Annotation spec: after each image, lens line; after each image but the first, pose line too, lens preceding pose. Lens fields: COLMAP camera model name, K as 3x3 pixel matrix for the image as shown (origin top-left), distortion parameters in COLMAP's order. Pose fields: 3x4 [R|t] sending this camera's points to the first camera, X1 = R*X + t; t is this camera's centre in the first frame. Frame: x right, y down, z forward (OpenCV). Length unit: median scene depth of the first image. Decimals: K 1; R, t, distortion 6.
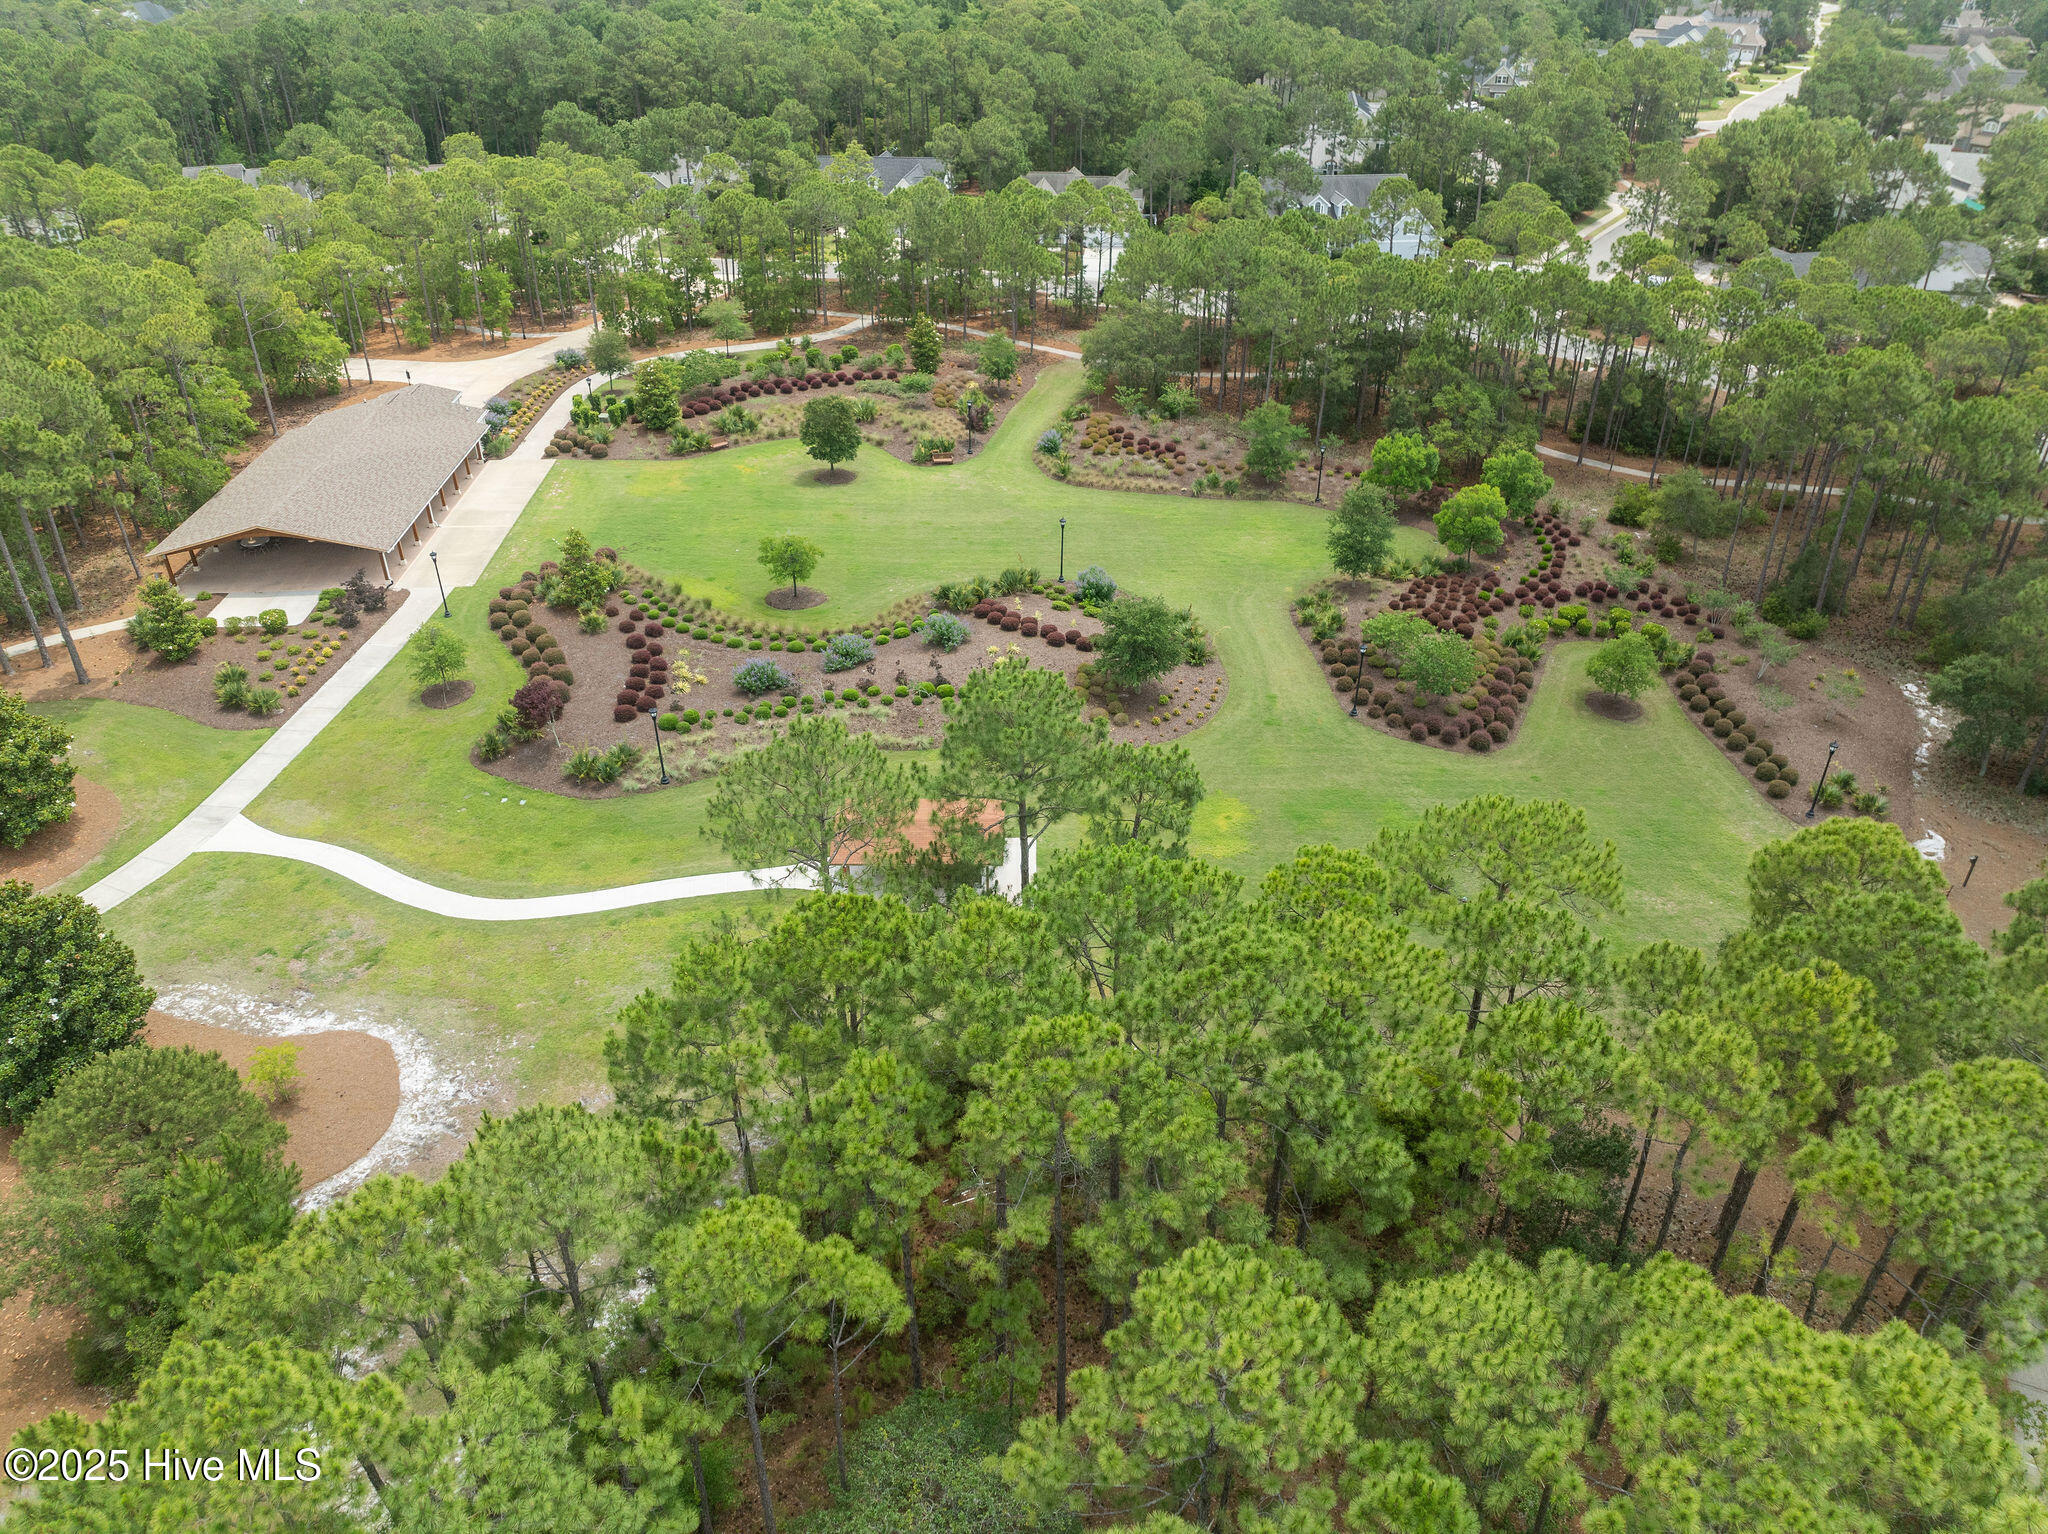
lens RADIAL K [[1434.1, 0, 1033.2], [0, 1434.1, 769.9], [0, 0, 1]] dist [-0.041257, 0.003893]
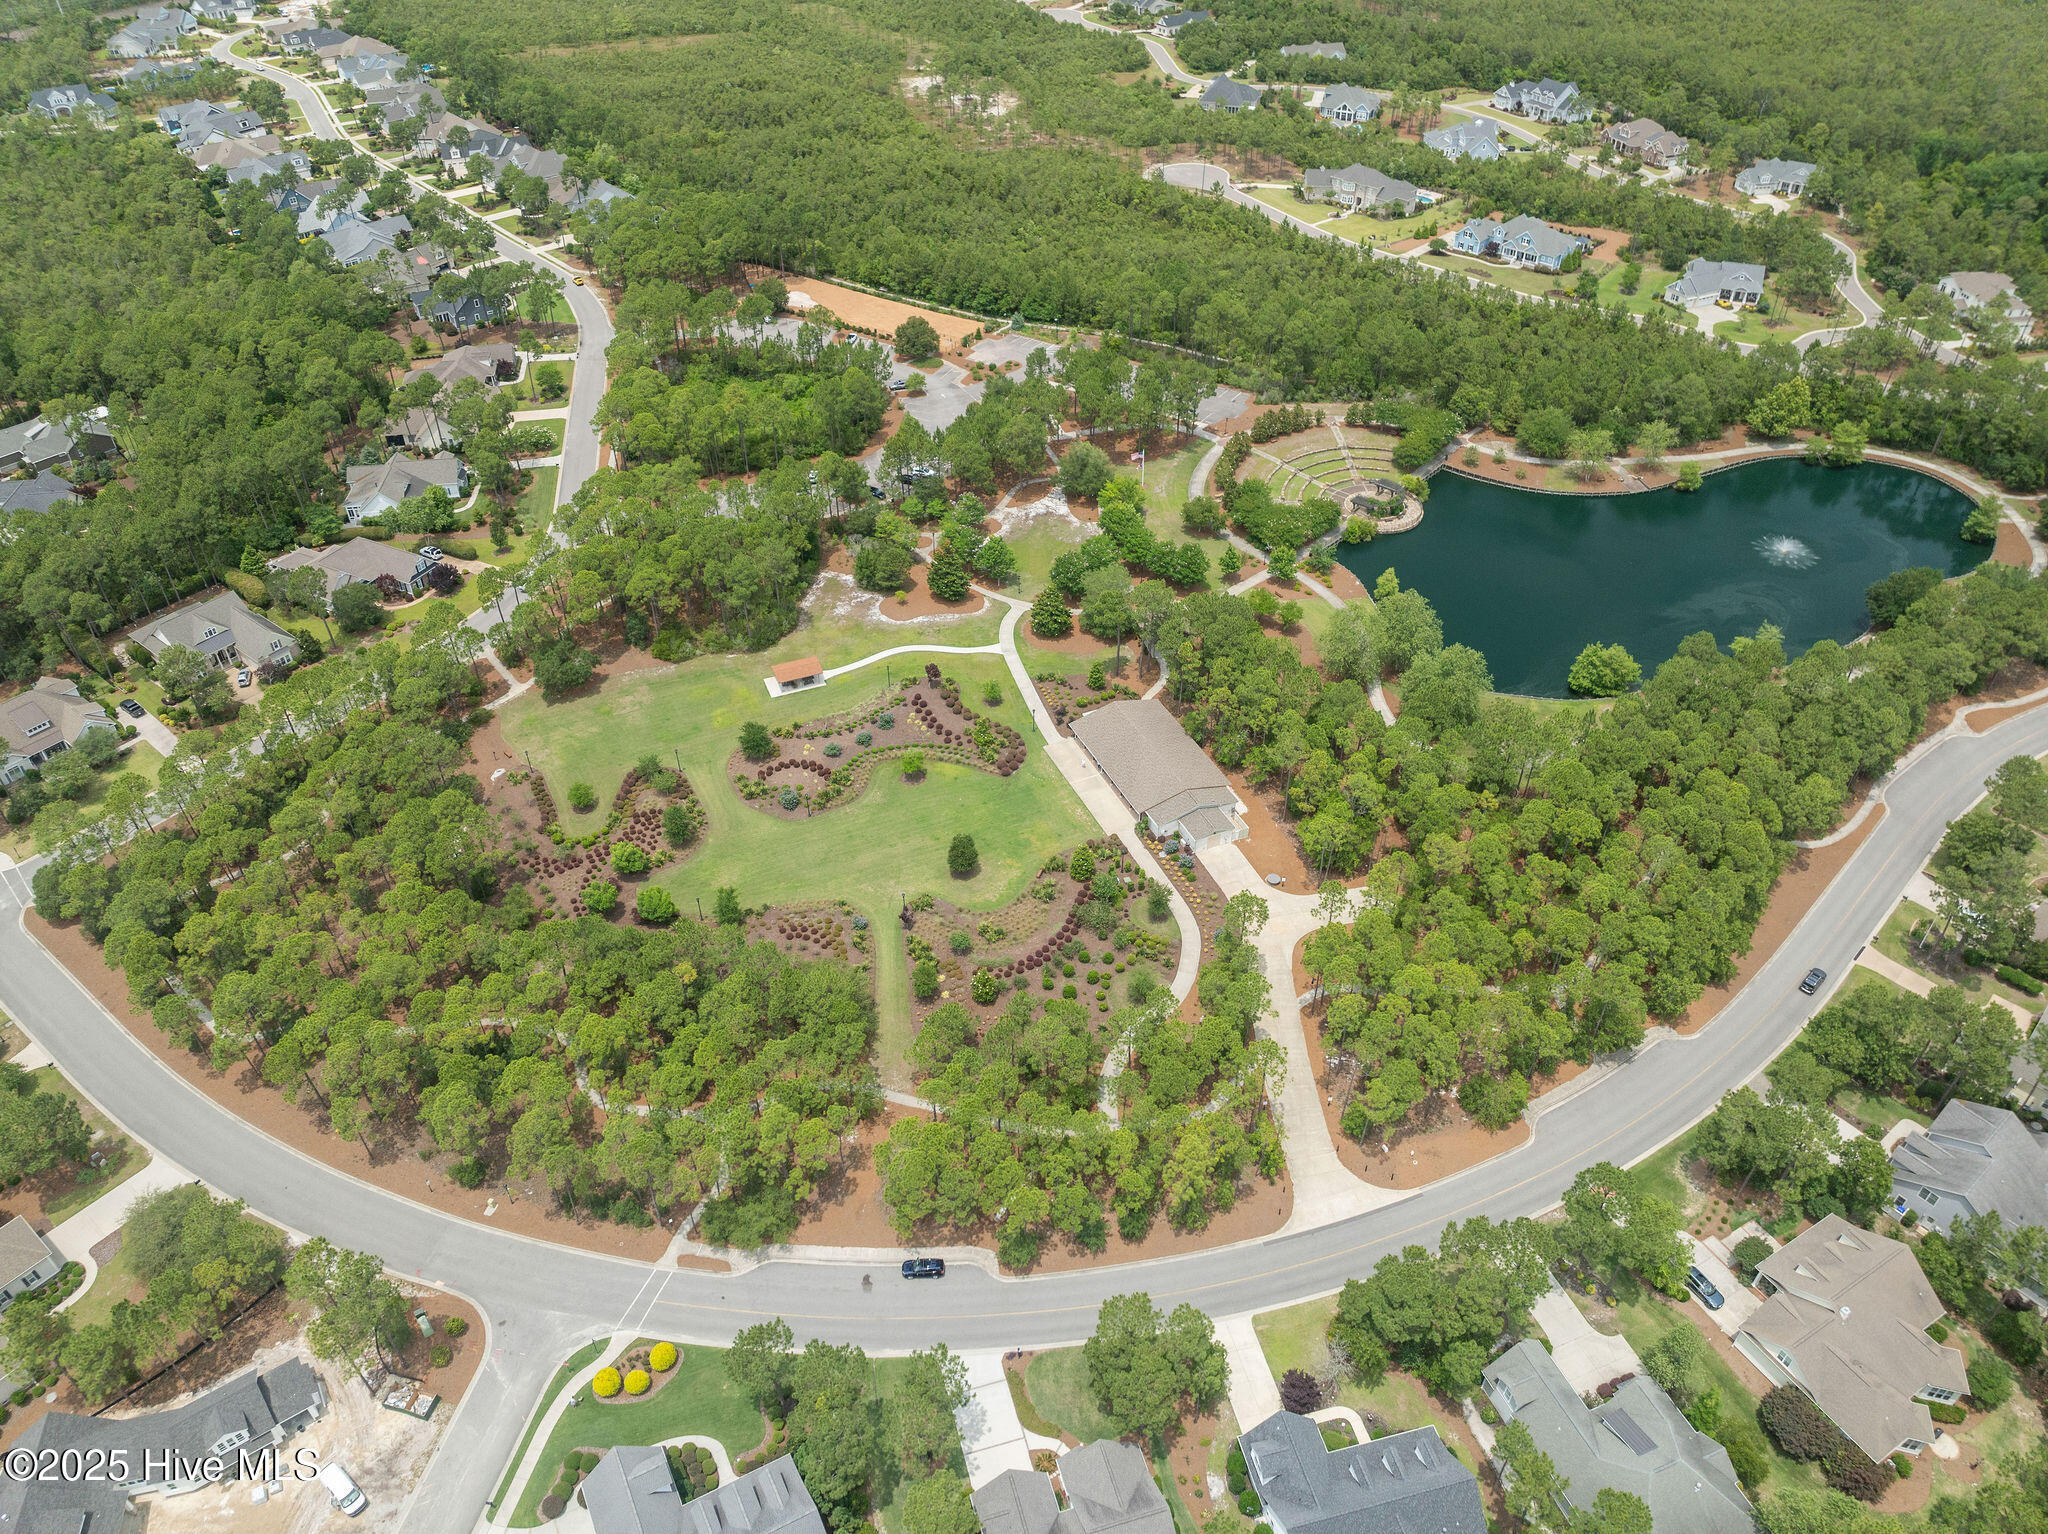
lens RADIAL K [[1434.1, 0, 1033.2], [0, 1434.1, 769.9], [0, 0, 1]] dist [-0.041257, 0.003893]
pose [[-0.928407, 0.241952, -0.281992, 0.353649], [-0.197430, 0.321703, 0.926028, -2.630018], [0.314772, 0.915405, -0.250903, 1.821423]]
